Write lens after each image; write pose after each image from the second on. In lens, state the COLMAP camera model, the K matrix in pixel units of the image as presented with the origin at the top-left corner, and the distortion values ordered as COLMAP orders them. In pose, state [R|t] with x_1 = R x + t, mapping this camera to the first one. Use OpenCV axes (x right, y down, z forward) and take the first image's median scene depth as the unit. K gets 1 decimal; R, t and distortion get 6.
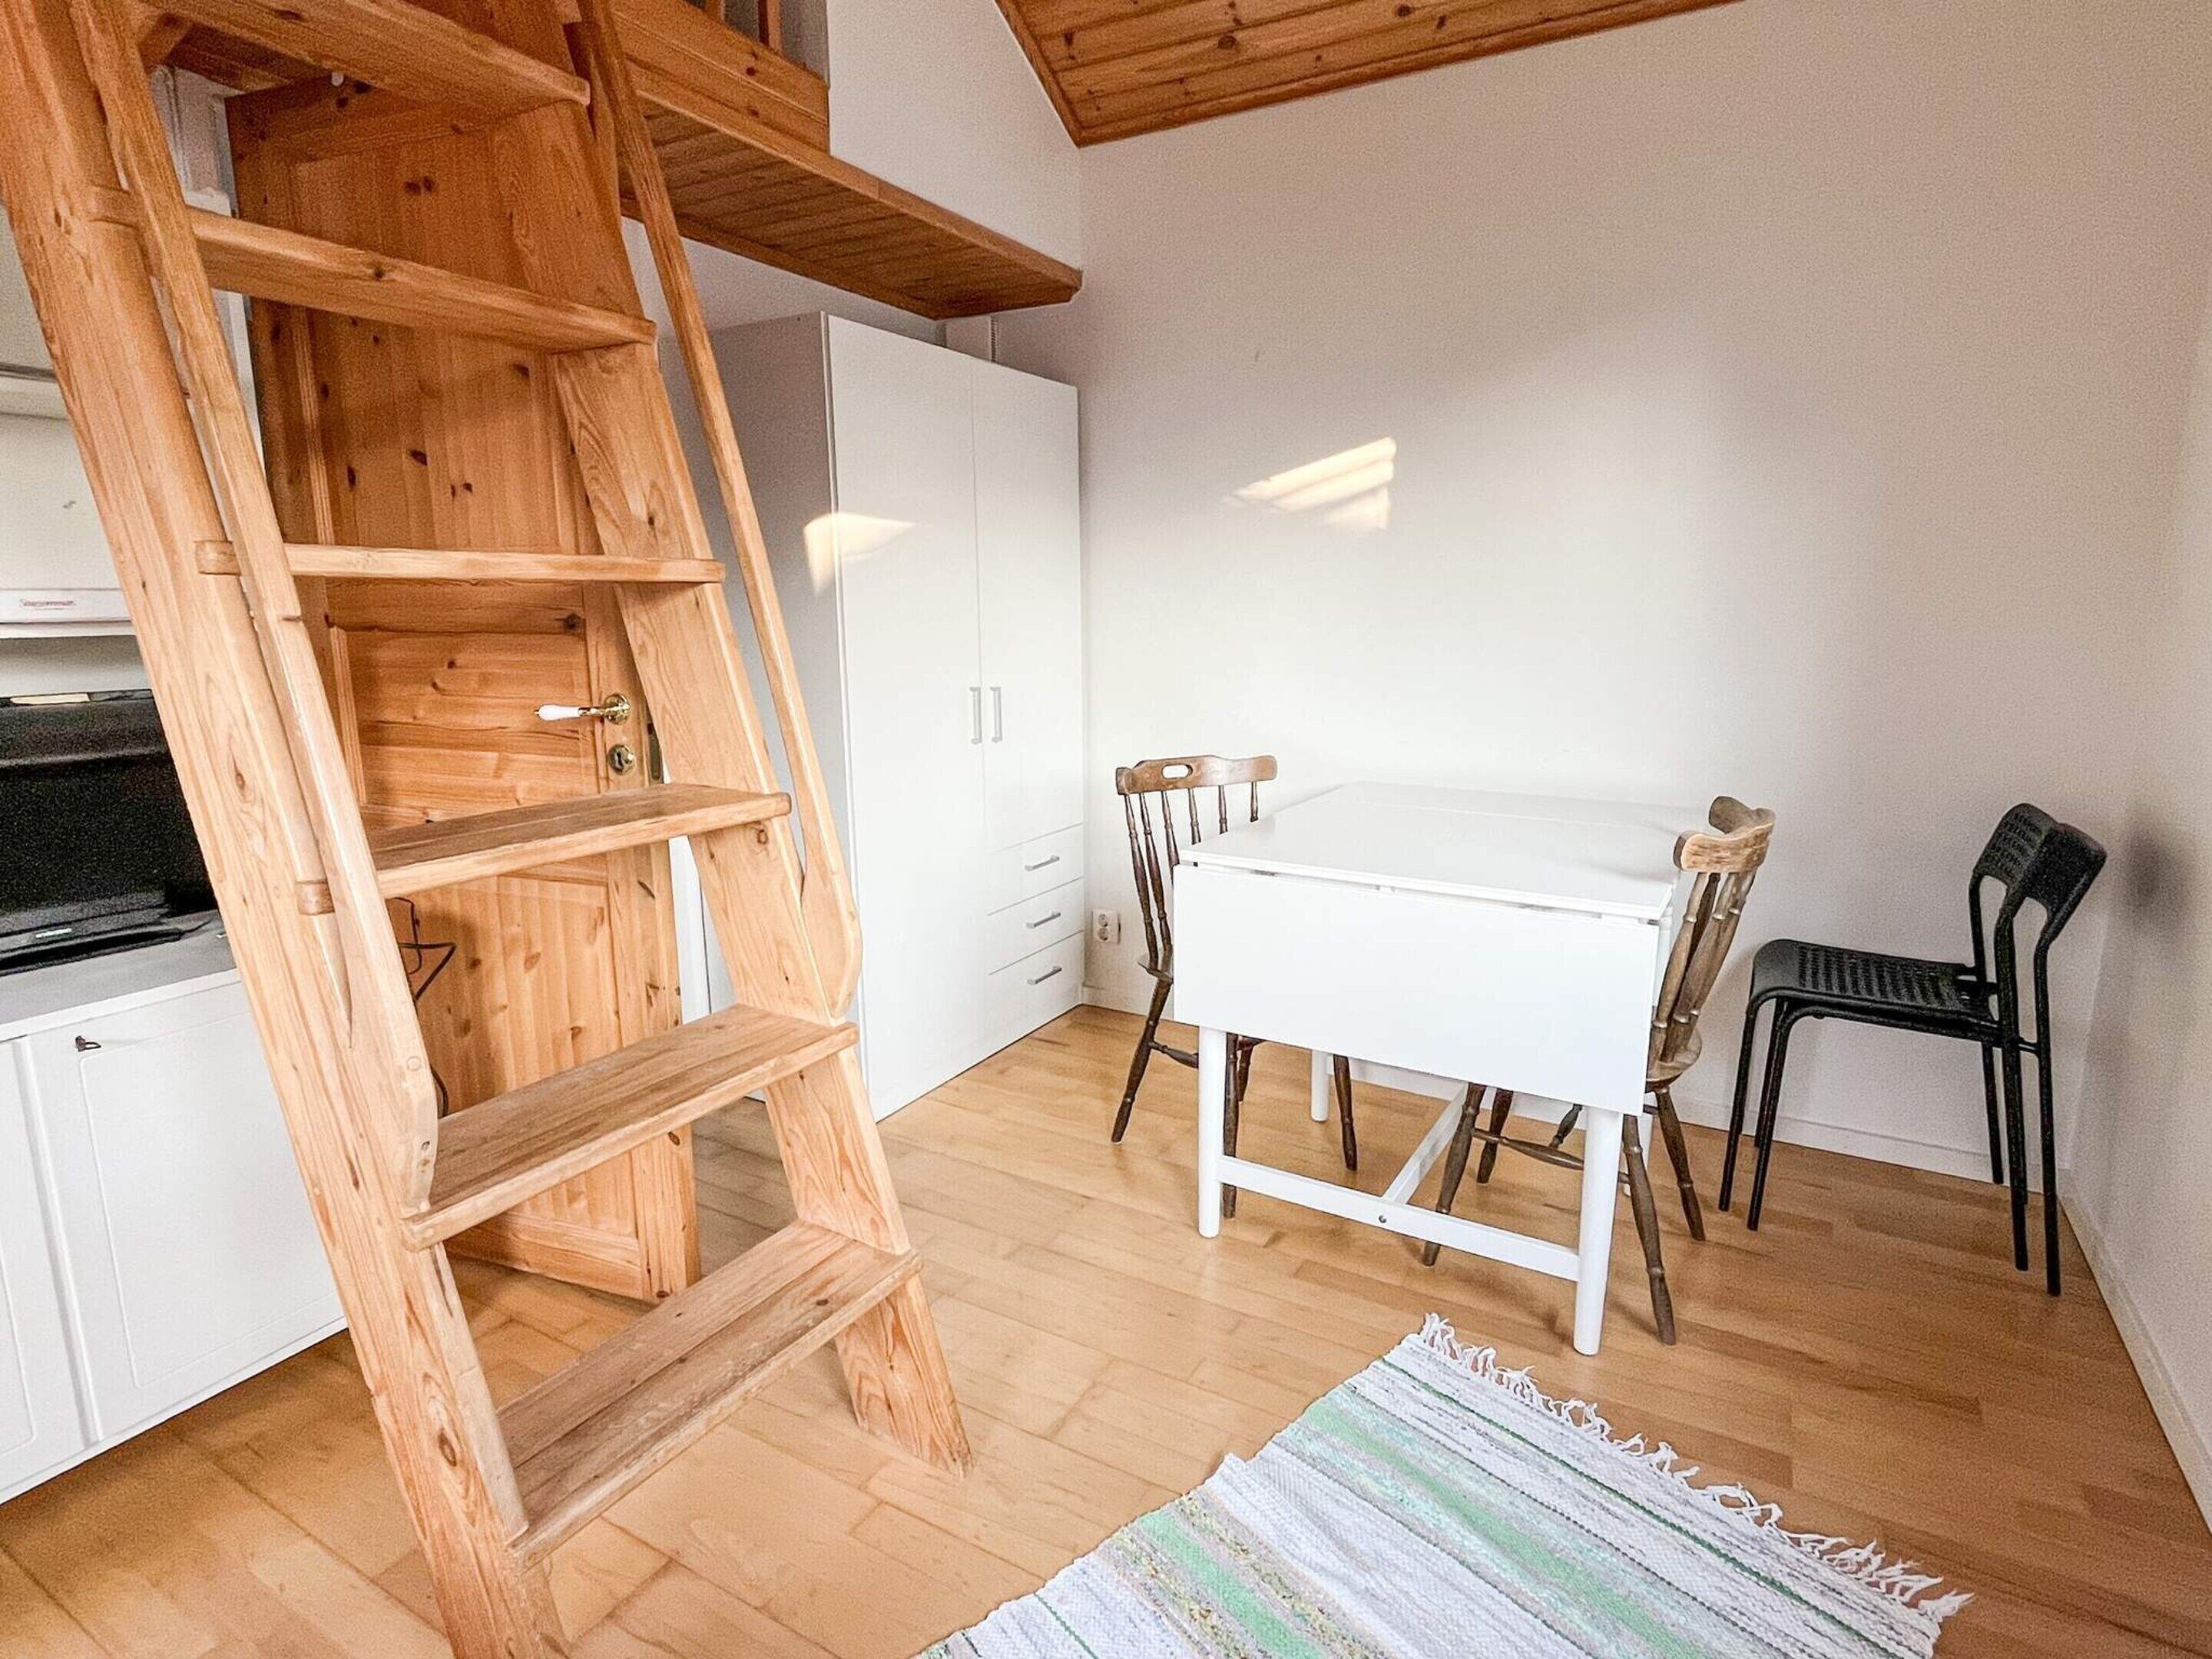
lens RADIAL K [[1158.0, 0, 1106.9], [0, 1158.0, 791.6], [0, 0, 1]] dist [-0.001943, -0.000674]
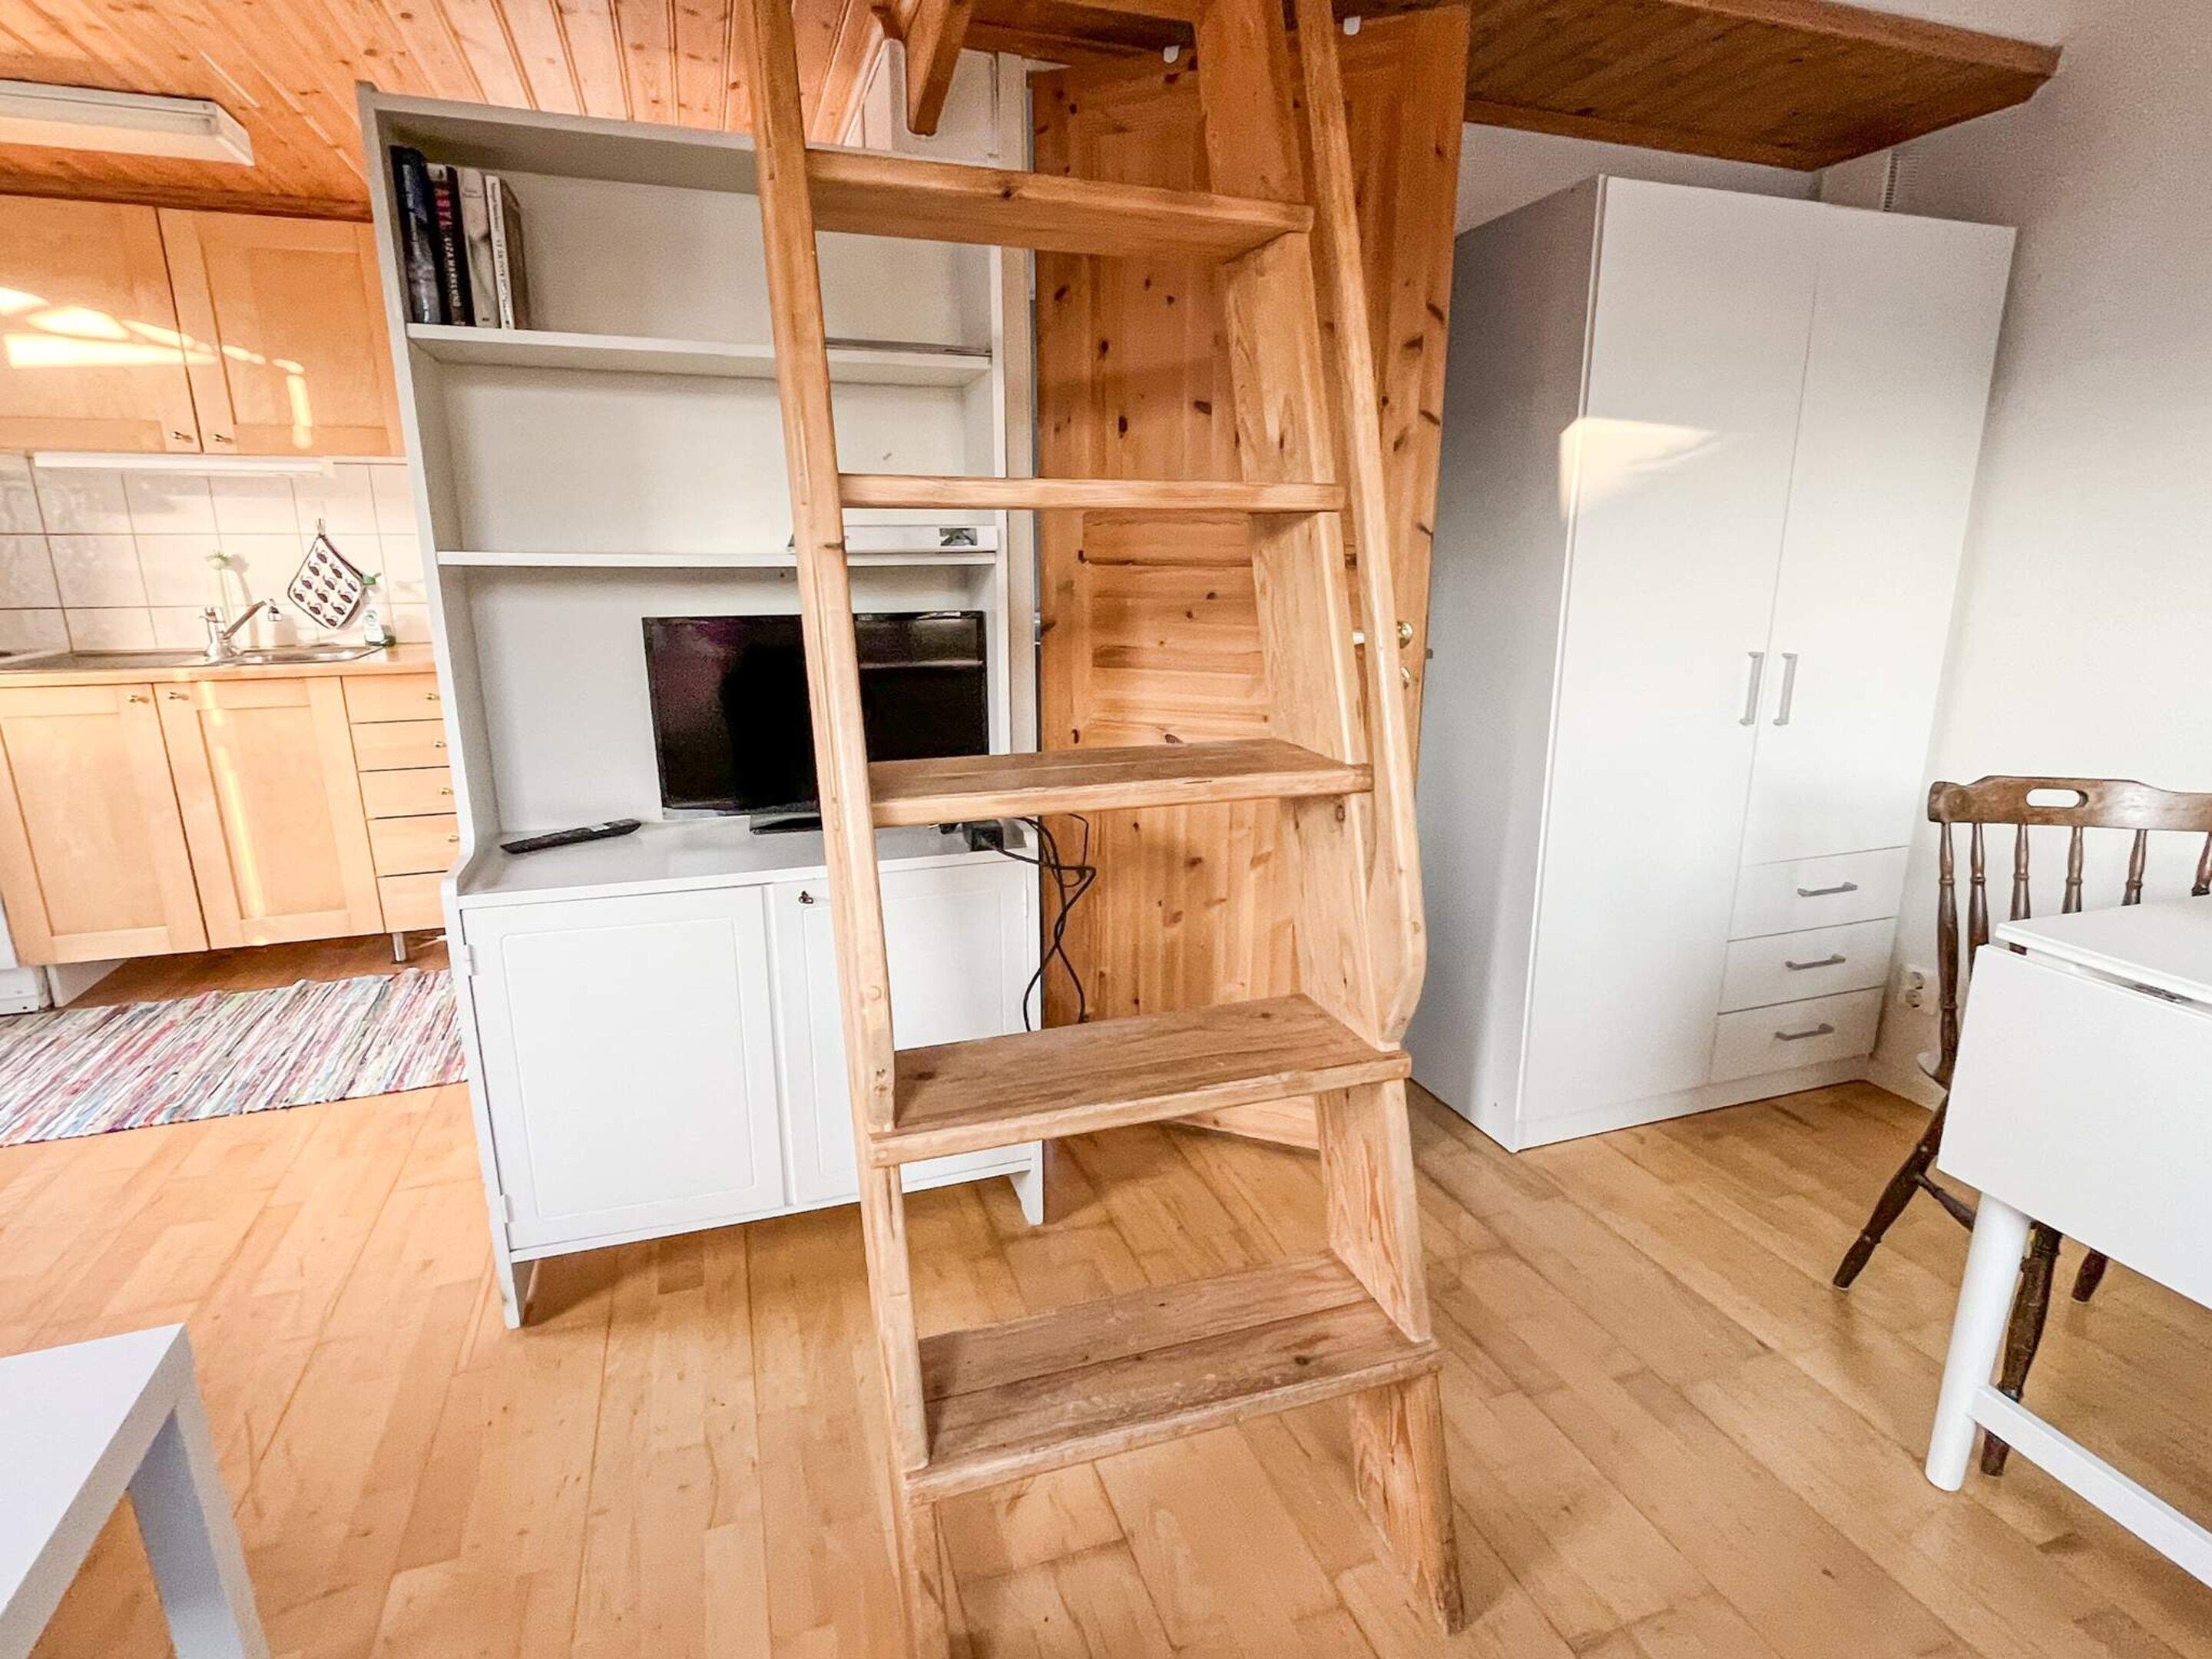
lens RADIAL K [[1131.5, 0, 1106.0], [0, 1131.5, 829.5], [0, 0, 1]] dist [-0.001865, -0.000538]
pose [[0.754067, 0.160393, -0.636912, 0.102278], [-0.107950, 0.986802, 0.120698, -0.030166], [0.647866, -0.022259, 0.761429, 0.239908]]
